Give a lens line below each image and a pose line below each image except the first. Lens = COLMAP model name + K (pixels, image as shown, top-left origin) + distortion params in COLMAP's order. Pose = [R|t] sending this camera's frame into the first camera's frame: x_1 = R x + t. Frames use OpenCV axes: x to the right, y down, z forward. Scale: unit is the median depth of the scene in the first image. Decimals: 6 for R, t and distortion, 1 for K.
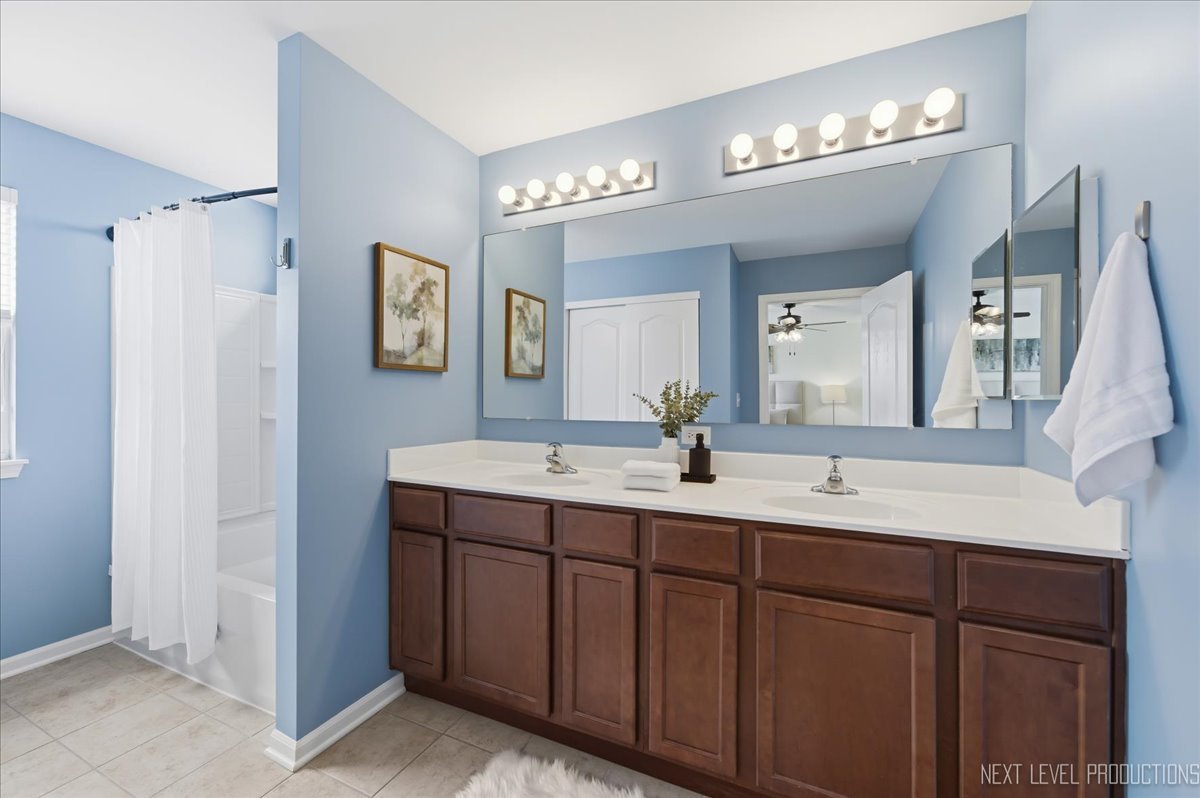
lens RADIAL K [[480.8, 0, 600.0], [0, 480.8, 399.0], [0, 0, 1]] dist [-0.001519, -0.000041]
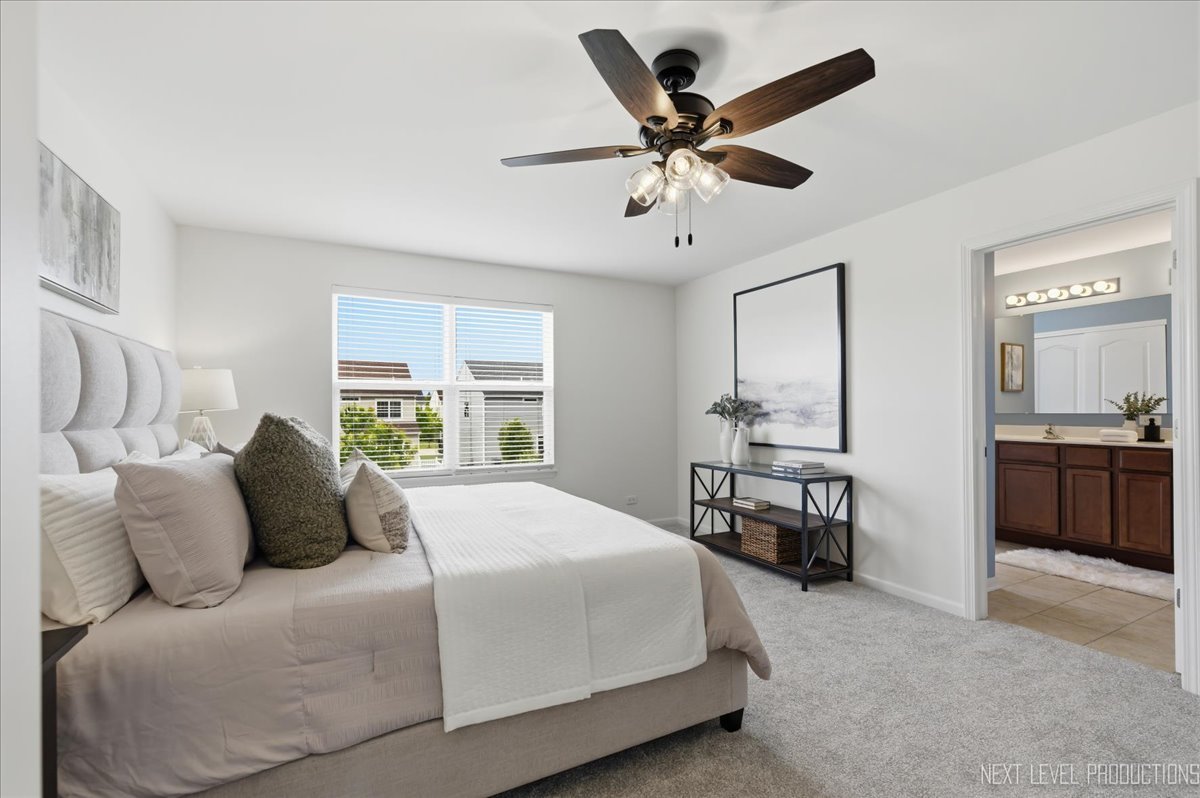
lens RADIAL K [[510.5, 0, 600.0], [0, 510.5, 410.1], [0, 0, 1]] dist [0.001285, 0.000411]
pose [[0.788358, -0.006536, -0.615182, -0.282675], [0.006228, 0.999977, -0.002643, 0.027890], [0.615186, -0.001748, 0.788380, -2.017480]]
